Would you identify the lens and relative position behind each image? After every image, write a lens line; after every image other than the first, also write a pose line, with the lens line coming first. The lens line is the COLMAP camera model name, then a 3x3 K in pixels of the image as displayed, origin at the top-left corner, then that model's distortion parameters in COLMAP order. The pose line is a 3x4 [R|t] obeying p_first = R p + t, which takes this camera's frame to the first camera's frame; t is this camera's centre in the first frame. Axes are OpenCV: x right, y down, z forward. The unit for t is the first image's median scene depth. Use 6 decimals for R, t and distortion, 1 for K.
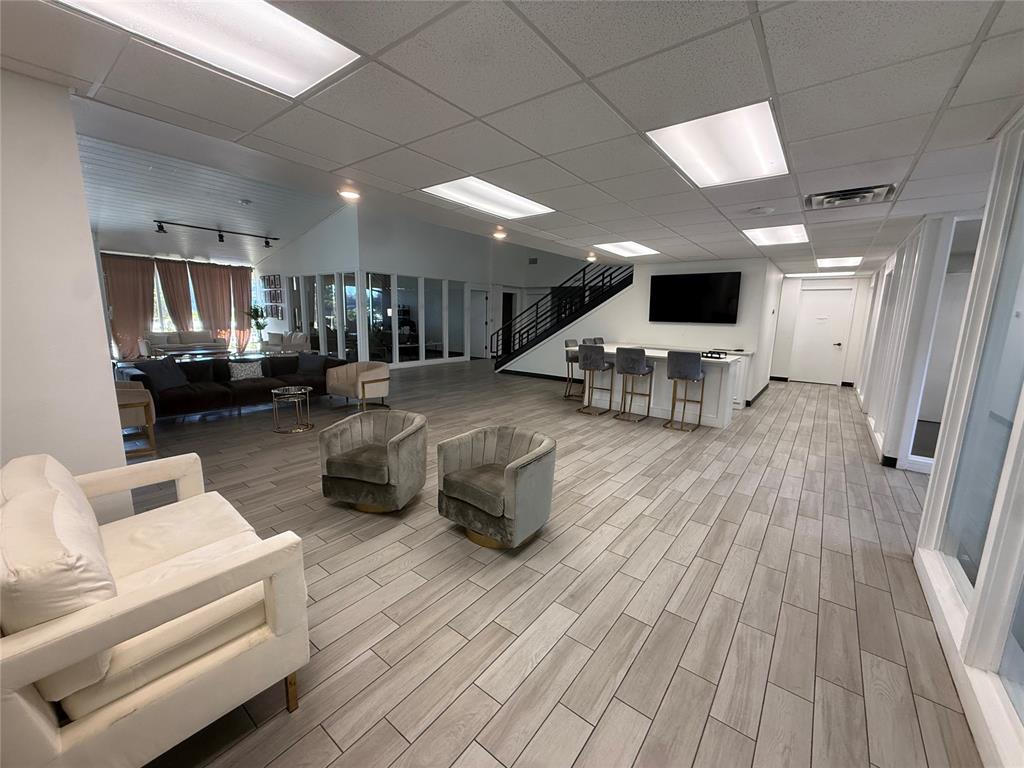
lens RADIAL K [[408.4, 0, 508.4], [0, 408.4, 385.7], [0, 0, 1]] dist [-0.002761, 0.000334]
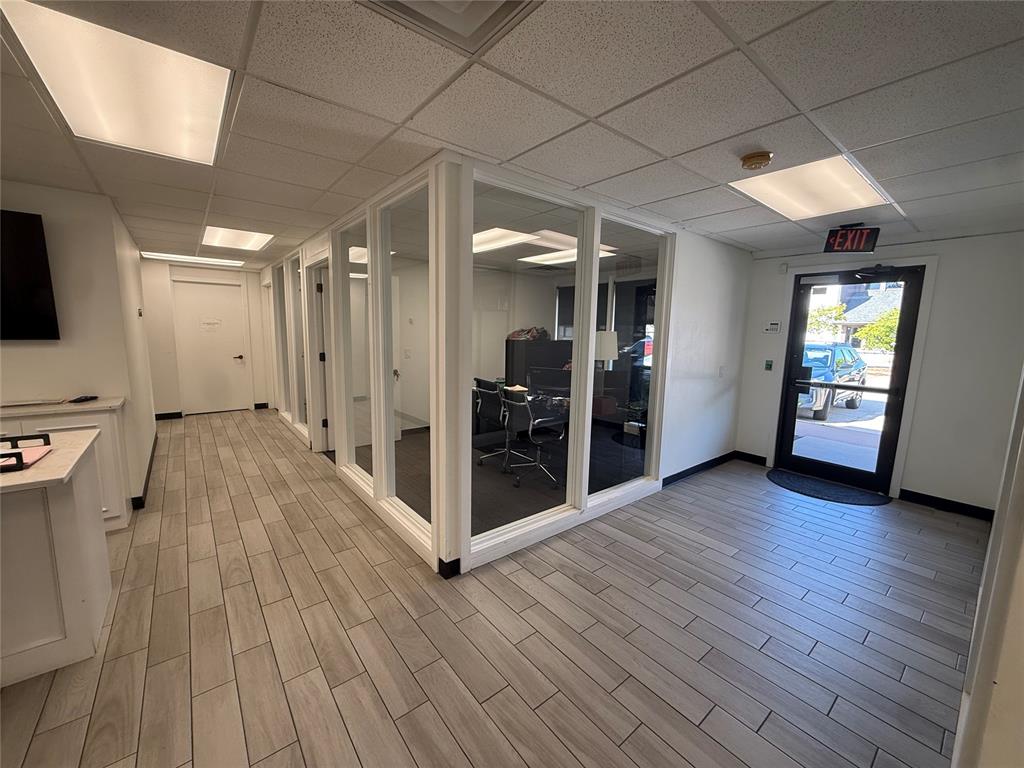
lens RADIAL K [[408.4, 0, 506.4], [0, 408.4, 386.9], [0, 0, 1]] dist [-0.002761, 0.000334]
pose [[0.239399, -0.153824, 0.958659, 0.402958], [0.152303, 0.981096, 0.119391, -0.133368], [-0.958901, 0.117425, 0.258301, 0.709541]]
